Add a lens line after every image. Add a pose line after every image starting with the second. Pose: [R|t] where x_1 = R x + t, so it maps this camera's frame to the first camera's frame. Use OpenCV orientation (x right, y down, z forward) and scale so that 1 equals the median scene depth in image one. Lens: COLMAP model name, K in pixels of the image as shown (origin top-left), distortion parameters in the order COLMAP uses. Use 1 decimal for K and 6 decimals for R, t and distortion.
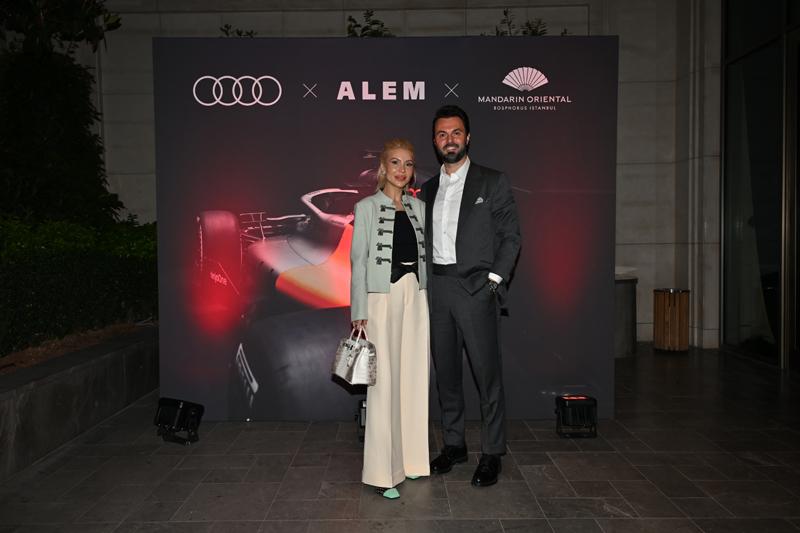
lens RADIAL K [[594.0, 0, 400.2], [0, 594.0, 264.5], [0, 0, 1]] dist [0.012455, -0.004178]
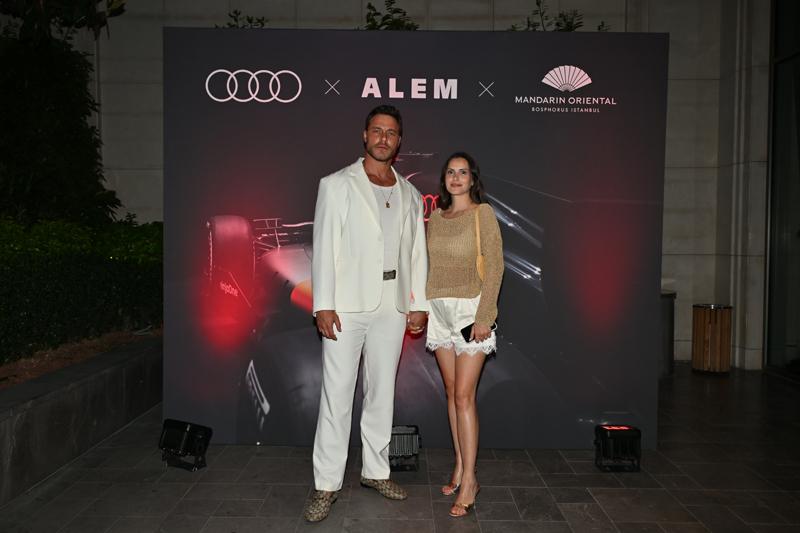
lens RADIAL K [[638.0, 0, 402.6], [0, 638.0, 264.0], [0, 0, 1]] dist [0.002325, -0.001760]
pose [[0.999824, 0.018104, -0.004859, -0.032655], [-0.018111, 0.999835, -0.001386, -0.018992], [0.004833, 0.001474, 0.999987, 0.014045]]
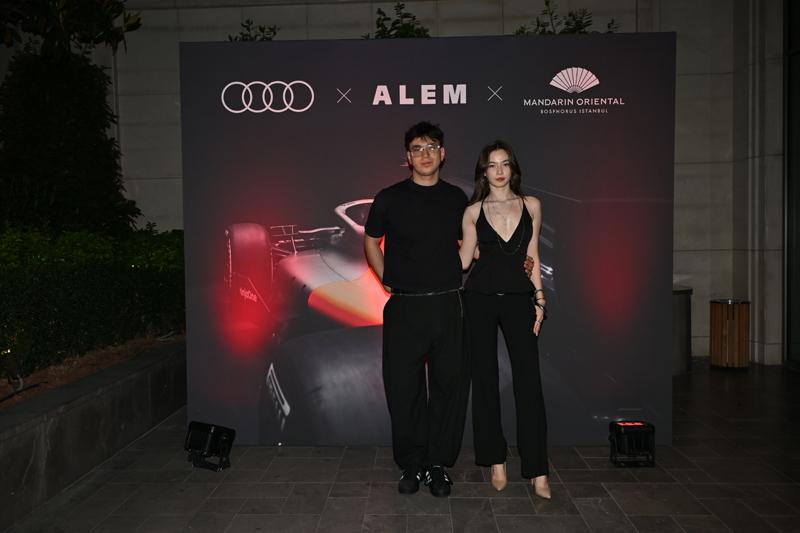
lens RADIAL K [[642.8, 0, 400.0], [0, 642.8, 266.5], [0, 0, 1]] dist [0.003439, -0.000349]
pose [[0.999372, -0.003527, -0.035263, -0.027561], [0.003584, 0.999992, 0.001548, -0.022426], [0.035258, -0.001674, 0.999377, -0.014688]]
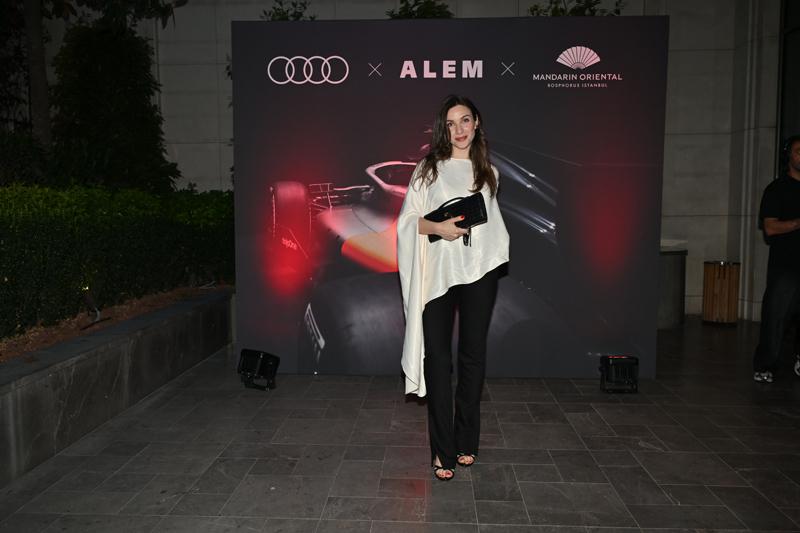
lens RADIAL K [[645.7, 0, 400.0], [0, 645.7, 266.5], [0, 0, 1]] dist [-0.004463, -0.000067]
pose [[0.998447, 0.012618, -0.054270, -0.038104], [-0.010085, 0.998858, 0.046700, 0.007669], [0.054798, -0.046081, 0.997434, -0.171179]]
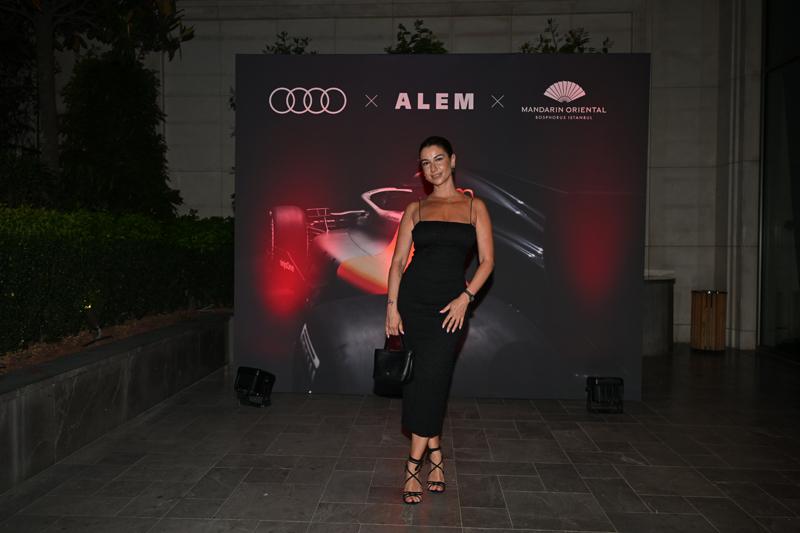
lens RADIAL K [[642.8, 0, 400.0], [0, 642.8, 266.5], [0, 0, 1]] dist [0.003439, -0.000349]
pose [[0.998458, 0.019645, -0.051925, -0.027494], [-0.019955, 0.999786, -0.005452, 0.026877], [0.051806, 0.006480, 0.998636, -0.208282]]
